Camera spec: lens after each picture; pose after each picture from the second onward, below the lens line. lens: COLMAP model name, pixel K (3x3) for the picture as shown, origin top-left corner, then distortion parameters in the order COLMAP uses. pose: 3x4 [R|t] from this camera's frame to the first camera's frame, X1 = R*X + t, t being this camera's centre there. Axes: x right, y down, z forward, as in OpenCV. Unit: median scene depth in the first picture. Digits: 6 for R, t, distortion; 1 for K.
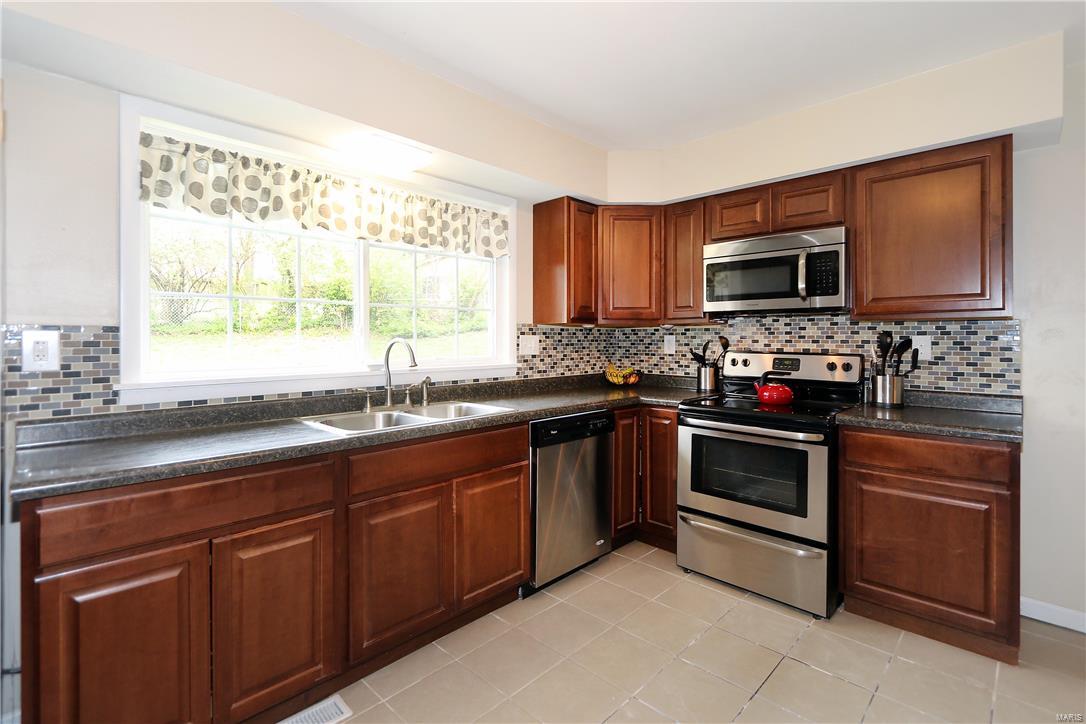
lens RADIAL K [[501.6, 0, 572.7], [0, 501.6, 346.5], [0, 0, 1]] dist [0.003987, -0.002316]
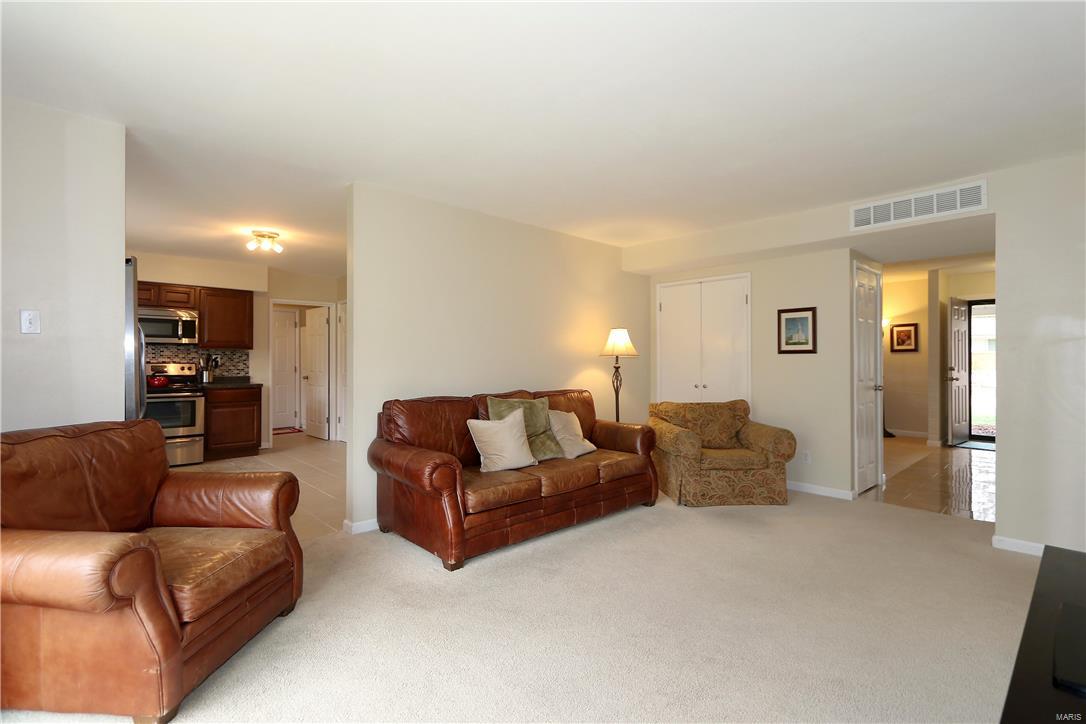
lens RADIAL K [[501.6, 0, 568.2], [0, 501.6, 355.6], [0, 0, 1]] dist [0.003987, -0.002316]
pose [[0.029414, 0.009200, 0.999525, -1.803319], [0.011706, 0.999886, -0.009547, 0.025062], [-0.999499, 0.011981, 0.029303, -0.862126]]
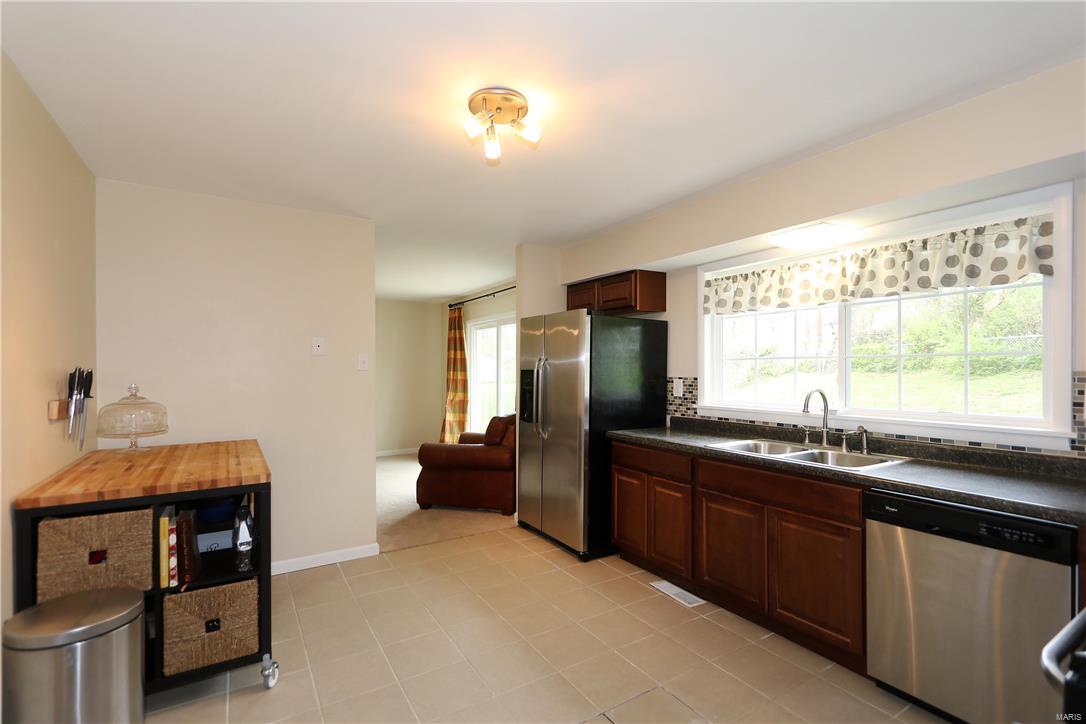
lens RADIAL K [[501.6, 0, 552.7], [0, 501.6, 384.4], [0, 0, 1]] dist [0.003987, -0.002316]
pose [[-0.254618, 0.035527, -0.966389, 0.838093], [-0.011287, 0.999148, 0.039705, -0.057176], [0.966976, 0.021017, -0.254000, 0.621183]]
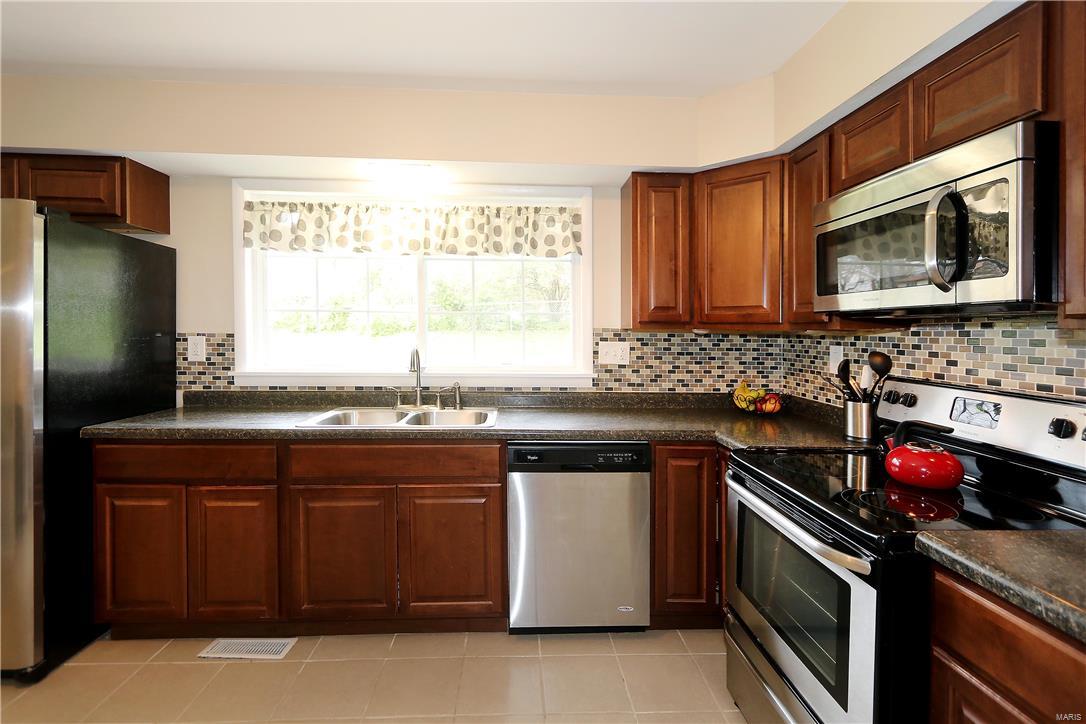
lens RADIAL K [[501.6, 0, 532.4], [0, 501.6, 344.7], [0, 0, 1]] dist [0.003987, -0.002316]
pose [[0.715762, 0.029486, -0.697721, 0.521398], [-0.024758, 0.999552, 0.016844, -0.035307], [0.697905, 0.005218, 0.716171, 0.356776]]
